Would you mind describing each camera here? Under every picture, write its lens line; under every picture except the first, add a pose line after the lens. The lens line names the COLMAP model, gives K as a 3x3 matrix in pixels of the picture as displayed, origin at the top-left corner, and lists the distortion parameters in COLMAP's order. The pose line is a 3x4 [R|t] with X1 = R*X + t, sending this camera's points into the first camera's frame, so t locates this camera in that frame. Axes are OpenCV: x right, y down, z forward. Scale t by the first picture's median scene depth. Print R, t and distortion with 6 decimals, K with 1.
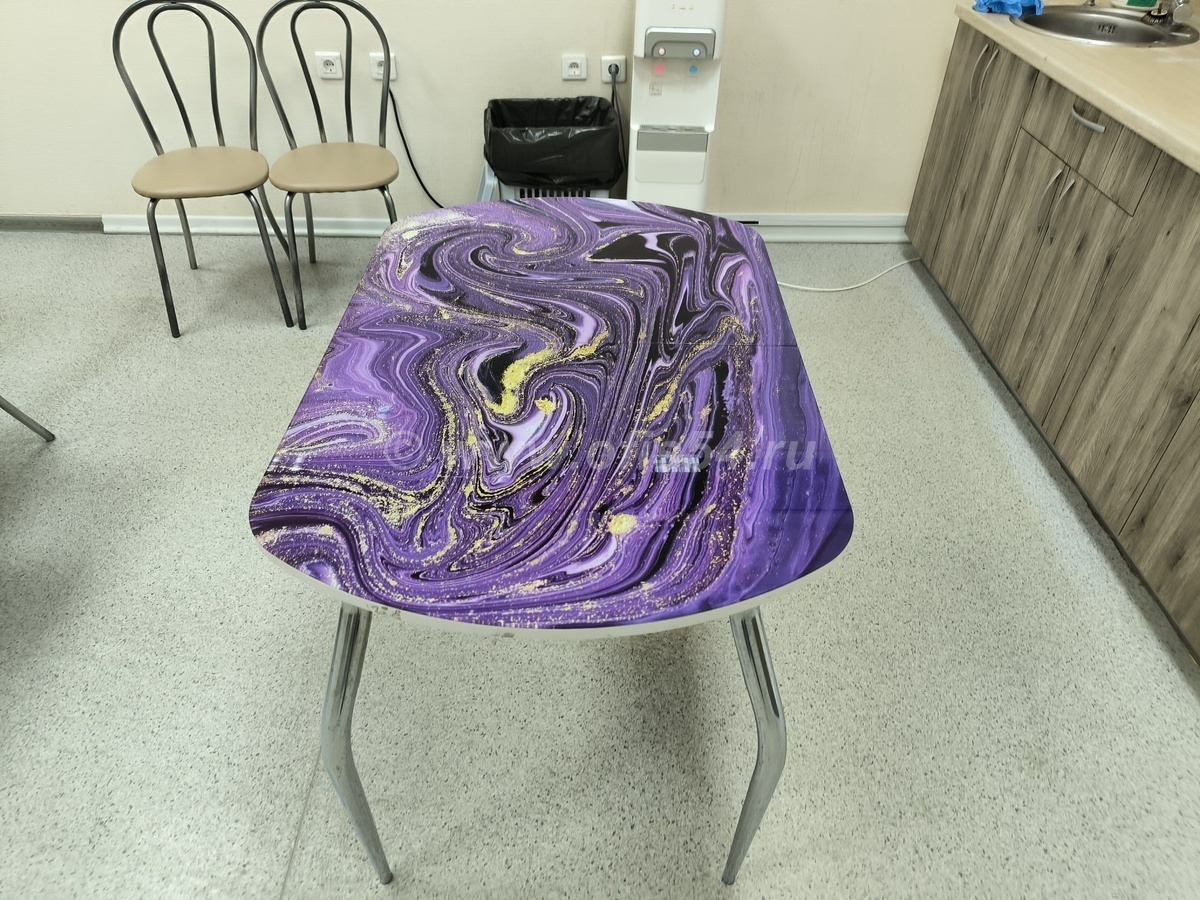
lens RADIAL K [[834.5, 0, 600.0], [0, 834.5, 450.0], [0, 0, 1]] dist [0.037684, -0.032261]
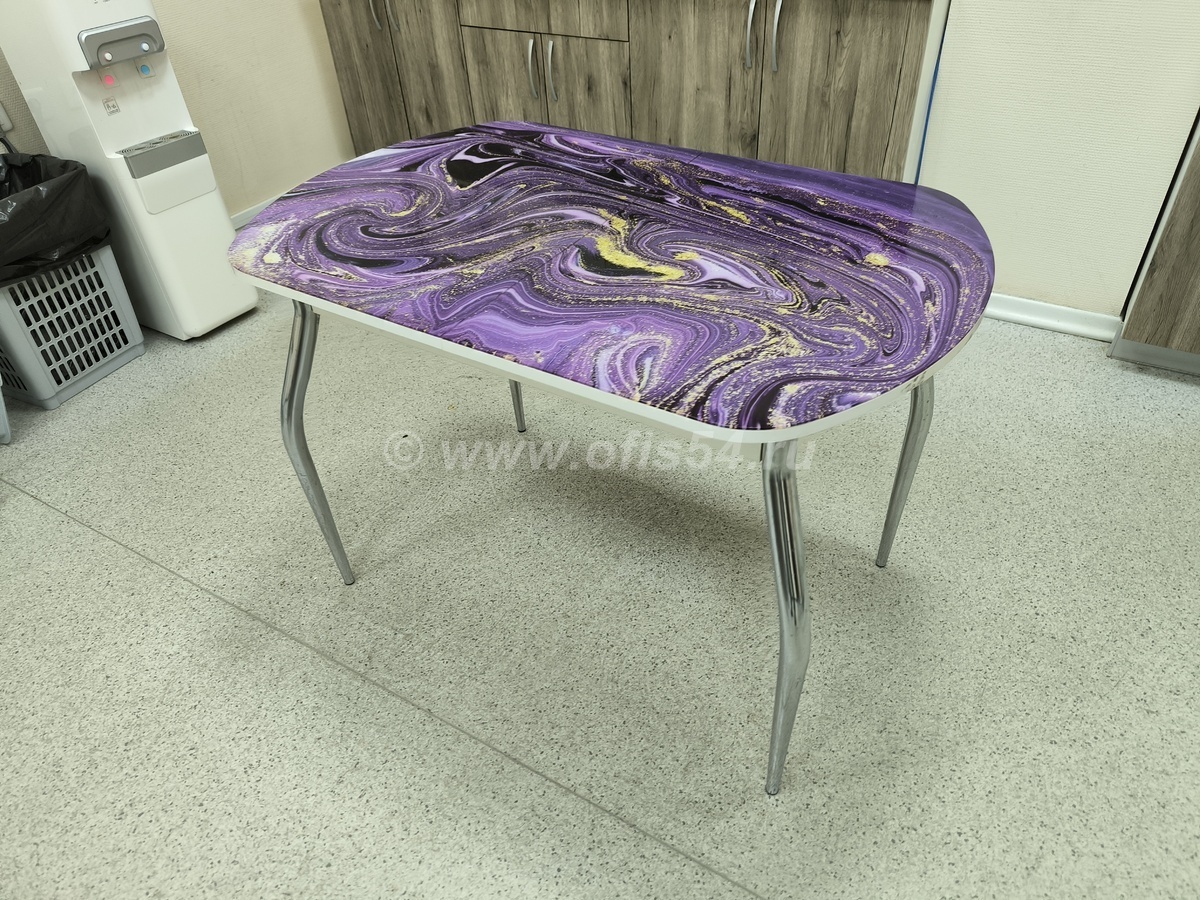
lens RADIAL K [[834.5, 0, 600.0], [0, 834.5, 450.0], [0, 0, 1]] dist [0.037684, -0.032261]
pose [[0.532553, -0.565352, 0.629892, -0.755144], [0.574588, 0.787928, 0.221400, -0.129660], [-0.621479, 0.244021, 0.744458, 0.306363]]
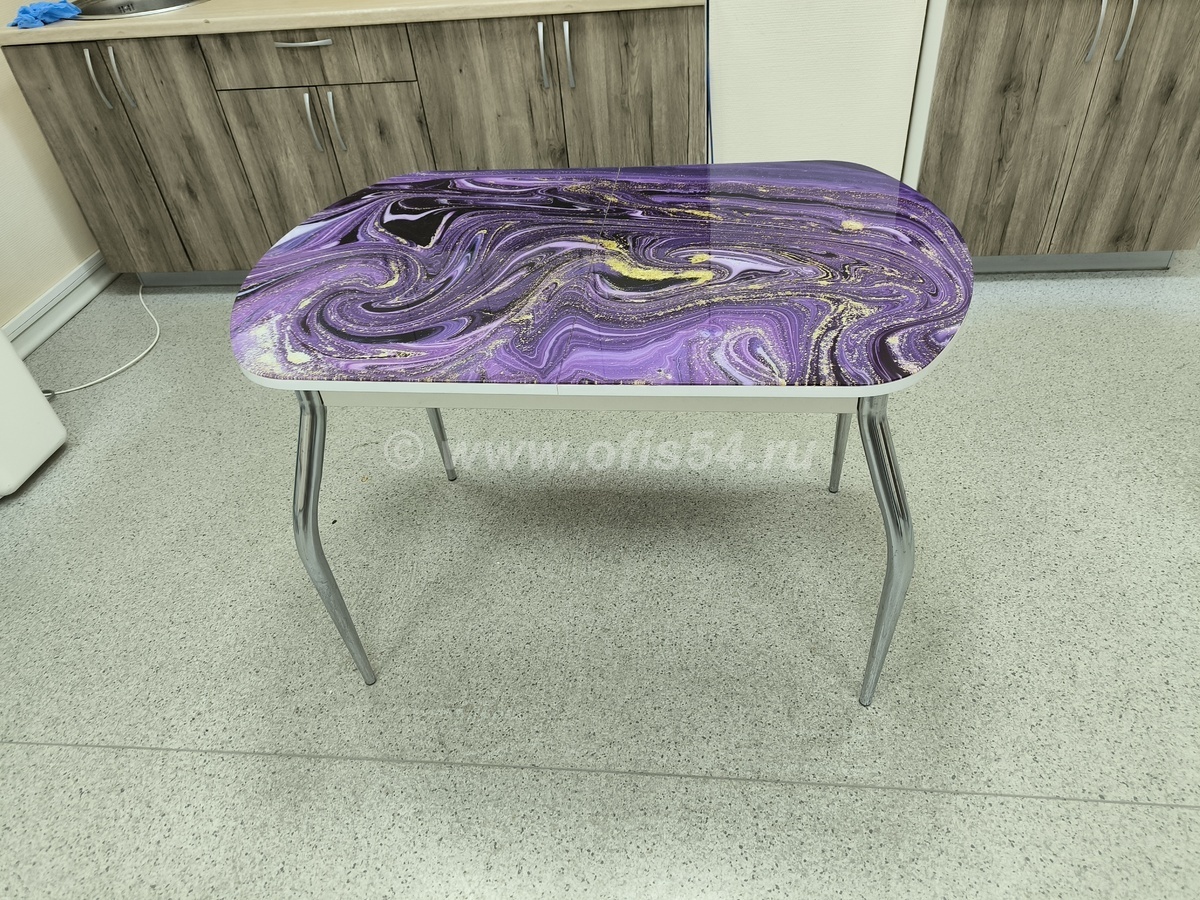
lens RADIAL K [[836.2, 0, 598.9], [0, 836.2, 444.0], [0, 0, 1]] dist [0.039696, -0.030013]
pose [[0.122729, -0.647391, 0.752212, -0.910127], [0.682432, 0.605363, 0.409661, -0.381154], [-0.720572, 0.463056, 0.516095, 0.533913]]
